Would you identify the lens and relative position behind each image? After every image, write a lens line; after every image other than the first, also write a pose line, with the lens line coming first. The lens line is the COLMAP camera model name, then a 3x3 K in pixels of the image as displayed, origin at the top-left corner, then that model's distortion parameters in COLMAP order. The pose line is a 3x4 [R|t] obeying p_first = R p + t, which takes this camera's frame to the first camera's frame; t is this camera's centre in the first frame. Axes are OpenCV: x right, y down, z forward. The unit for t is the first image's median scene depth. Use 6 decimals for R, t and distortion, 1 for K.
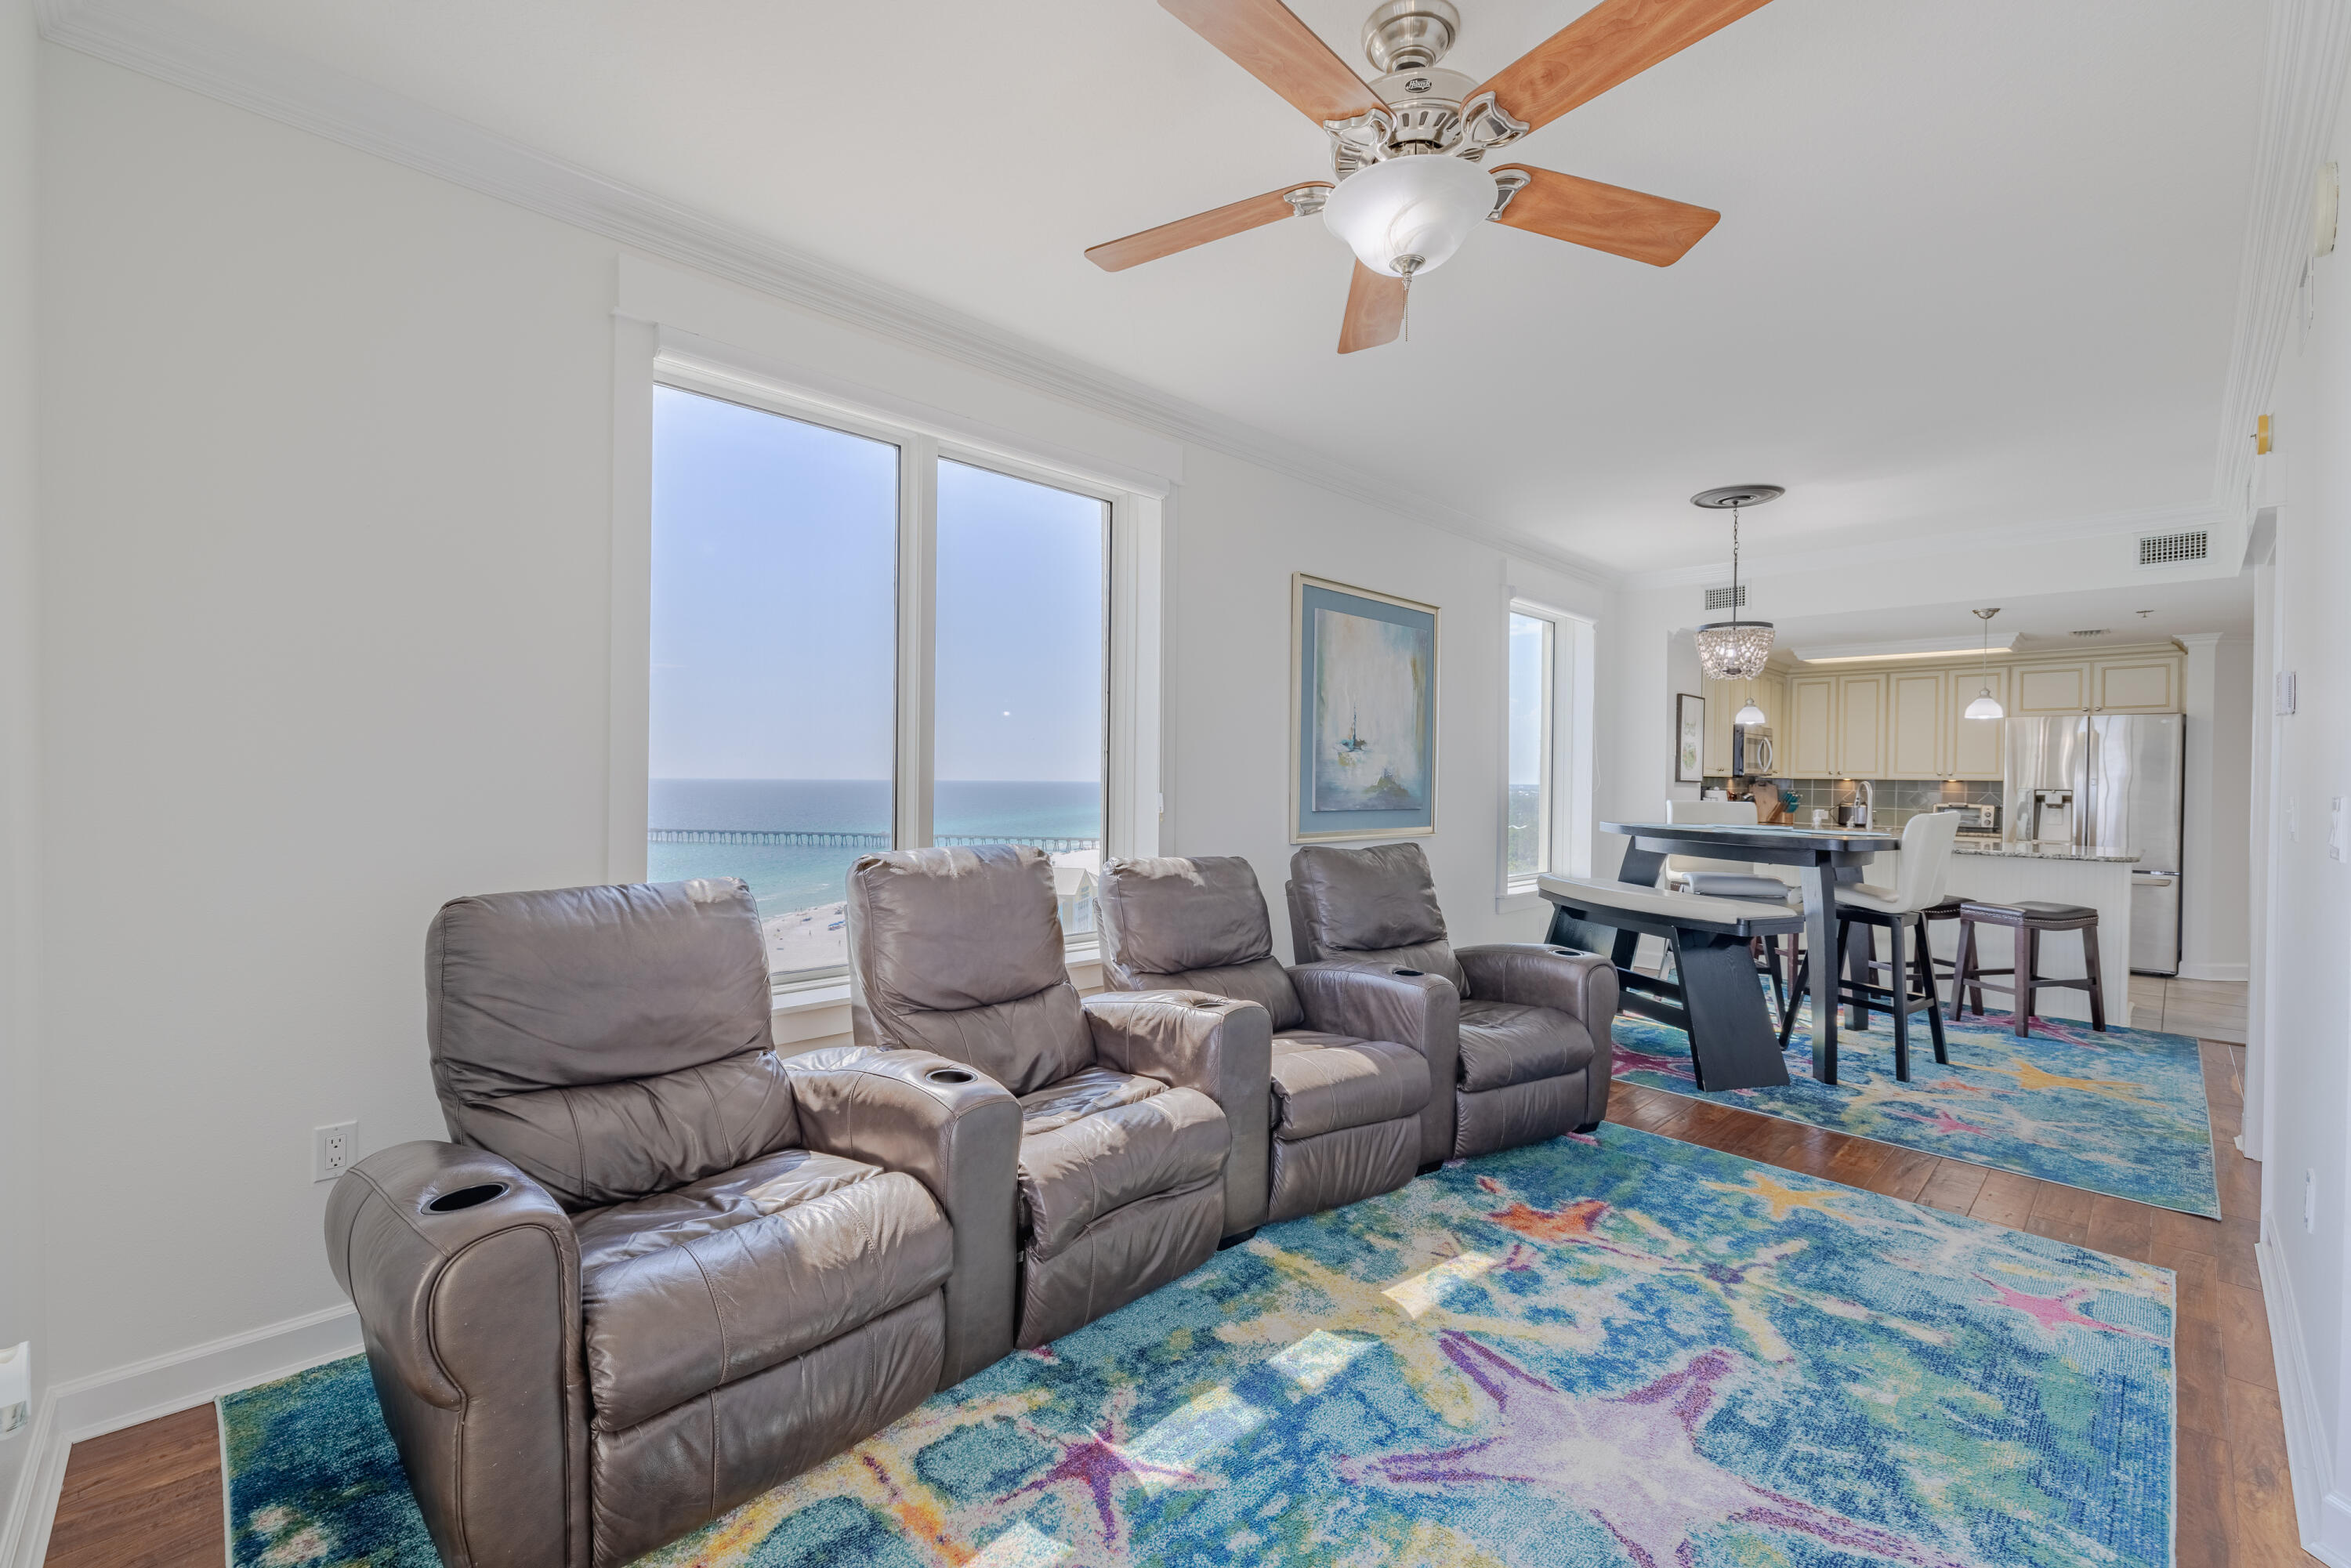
lens RADIAL K [[987.7, 0, 1159.4], [0, 987.7, 785.7], [0, 0, 1]] dist [-0.002199, 0.000724]
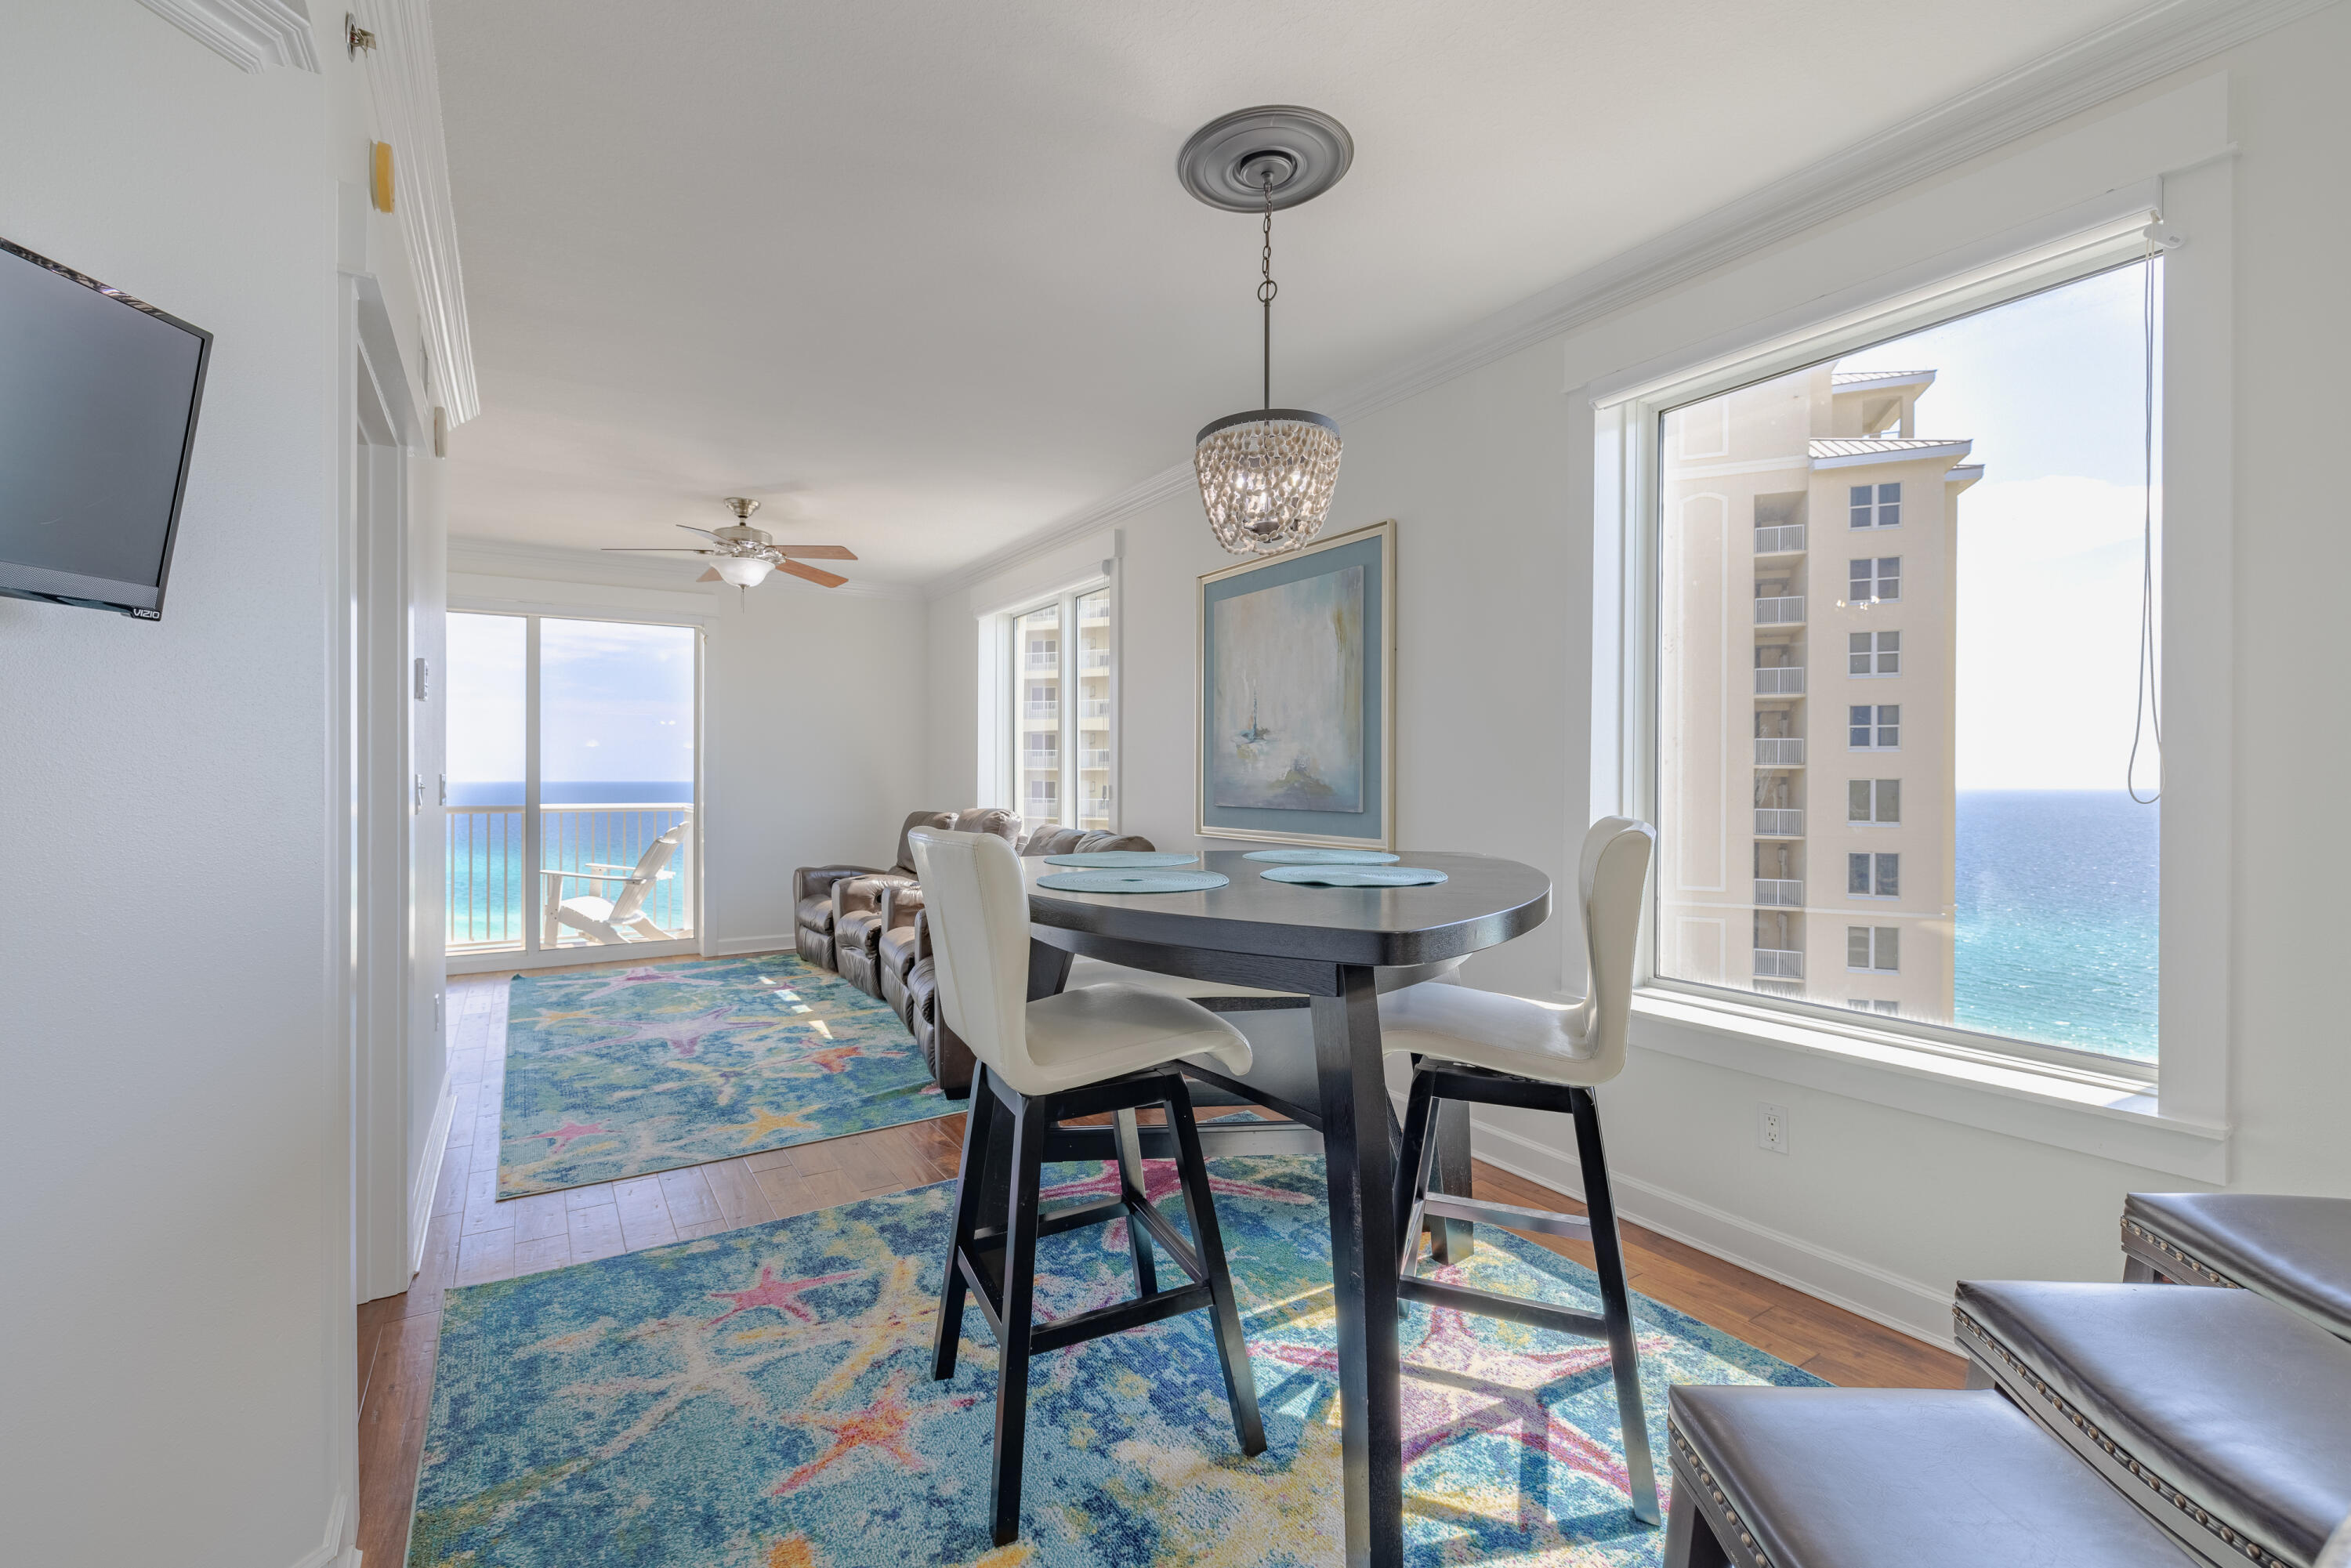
lens RADIAL K [[987.7, 0, 1123.2], [0, 987.7, 779.3], [0, 0, 1]] dist [-0.002199, 0.000724]
pose [[-0.222983, -0.010776, -0.974763, 0.992004], [-0.012472, 0.999889, -0.008201, 0.007235], [0.974742, 0.010329, -0.223093, 0.977259]]
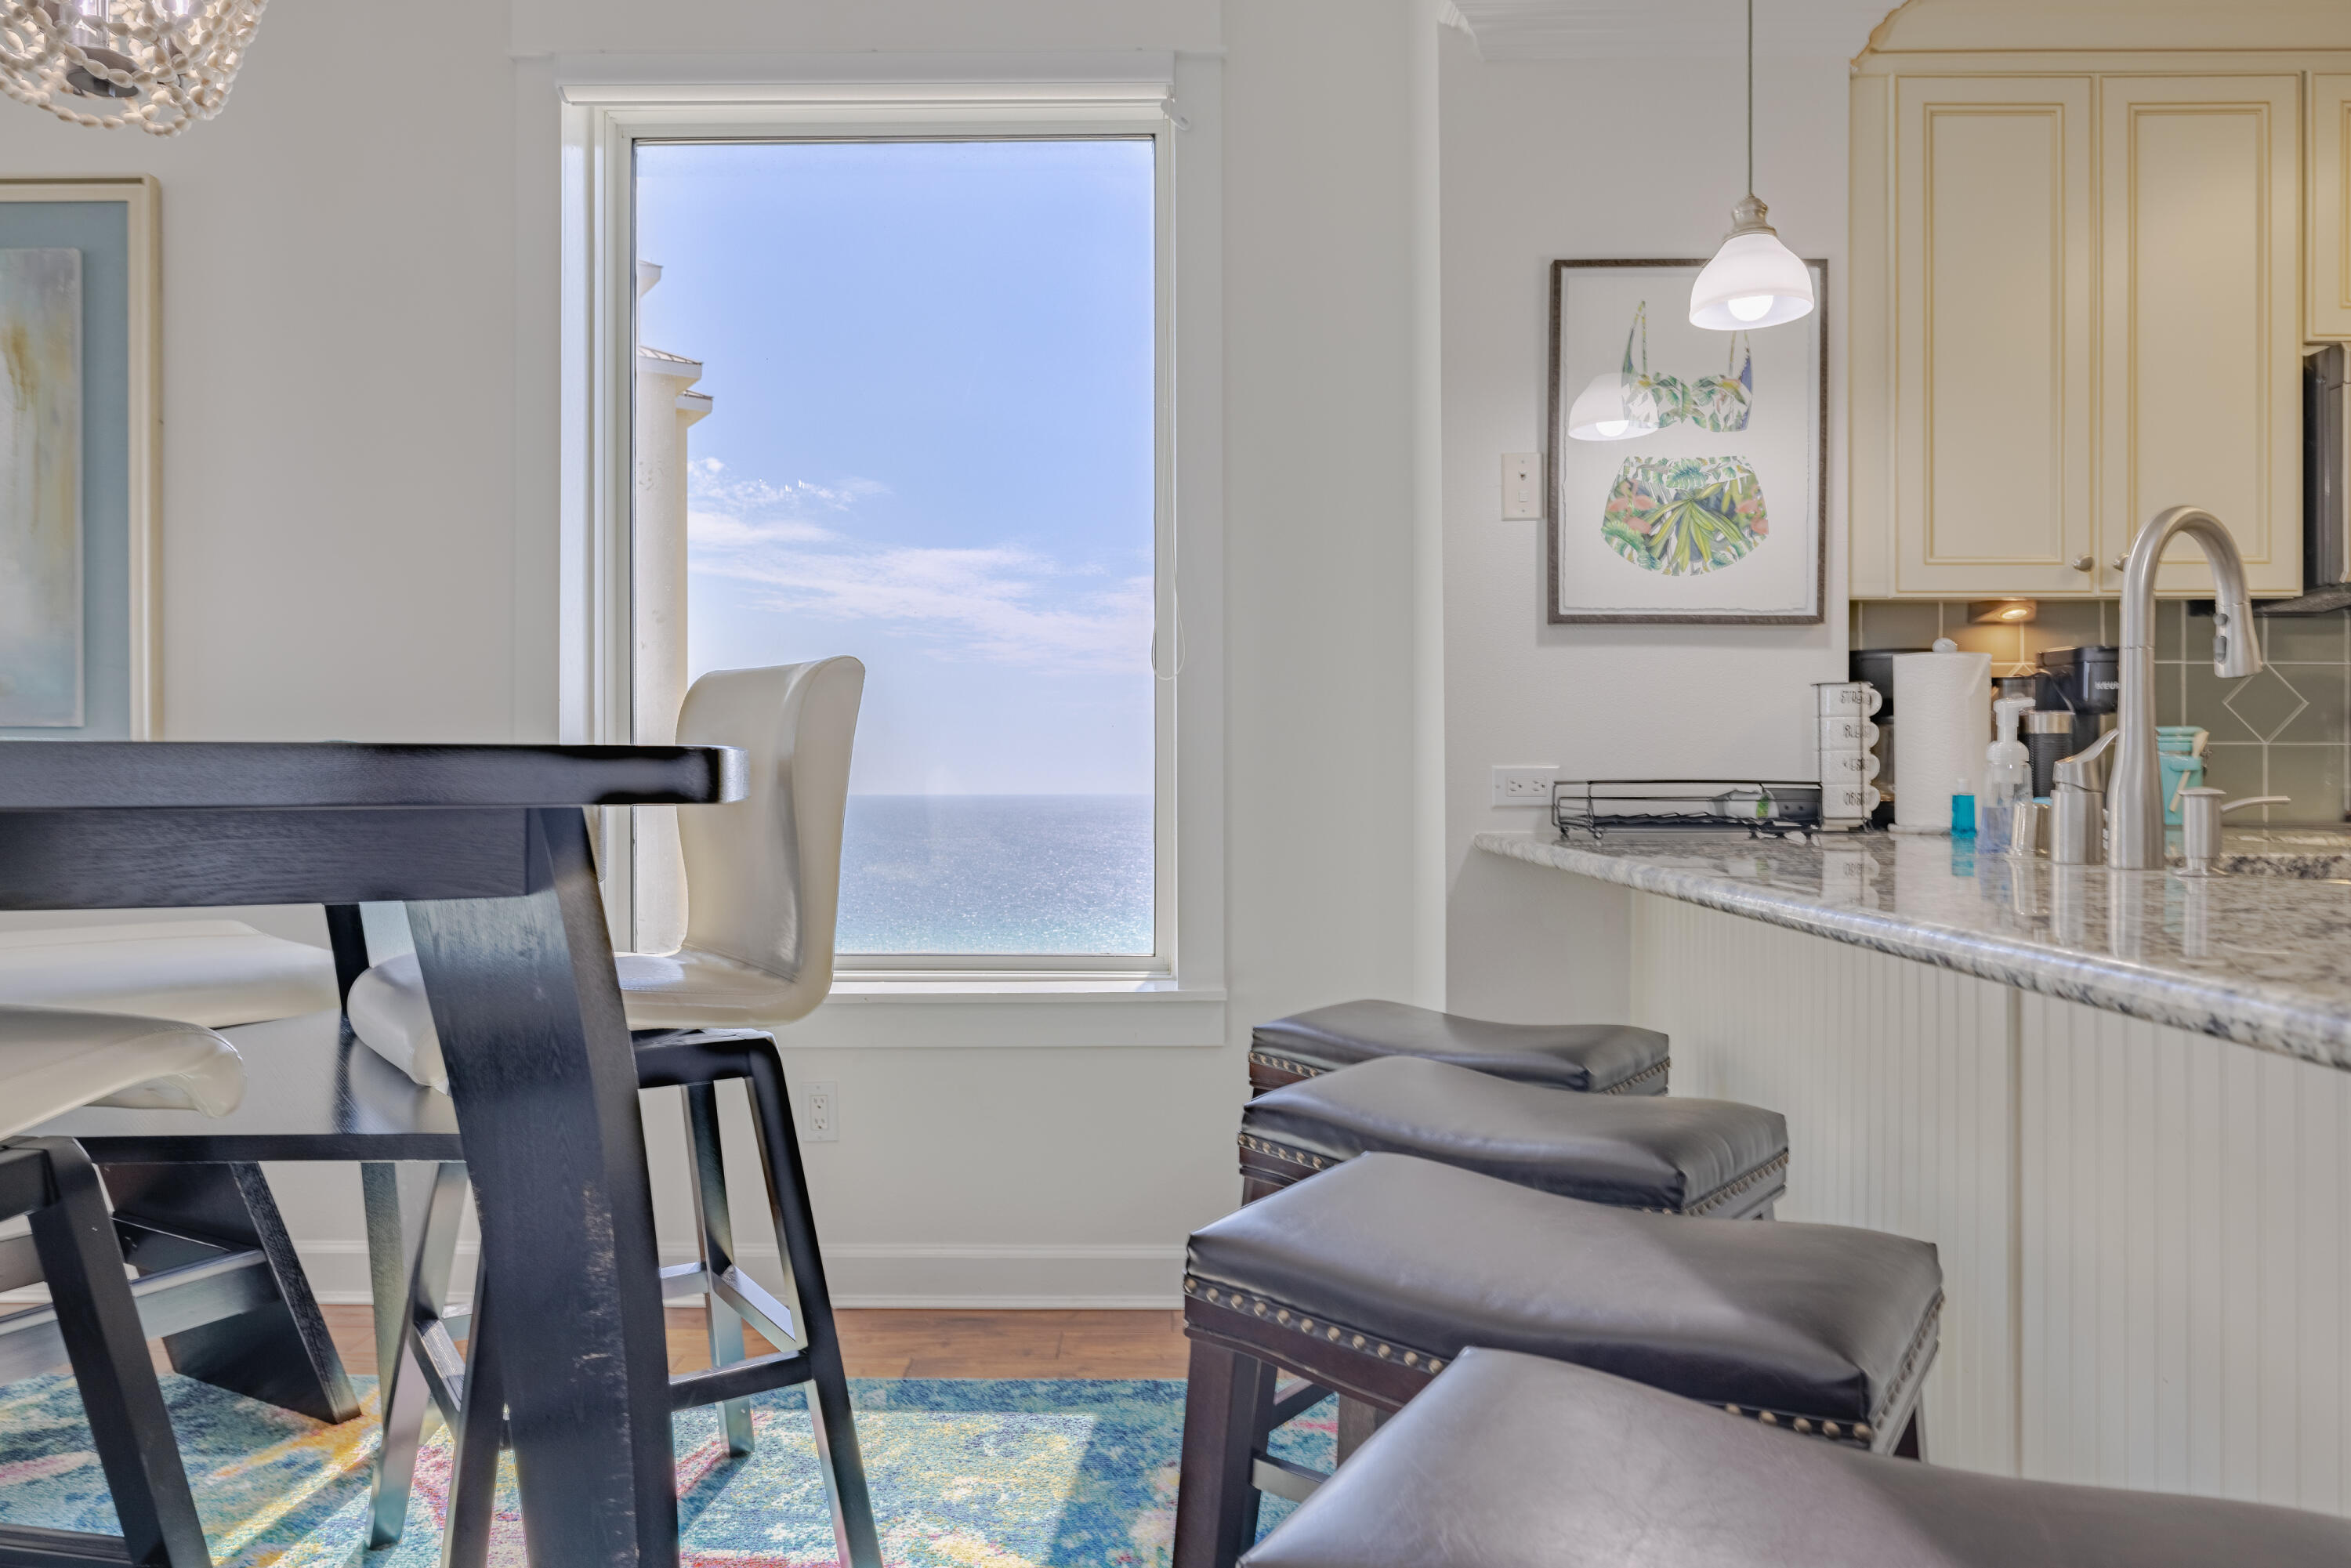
lens RADIAL K [[1534.7, 0, 1167.6], [0, 1534.7, 789.4], [0, 0, 1]] dist [-0.003152, 0.000563]
pose [[0.707165, -0.010235, -0.706974, 0.950394], [0.003024, 0.999930, -0.011451, 0.054006], [0.707042, 0.005960, 0.707147, 0.868681]]
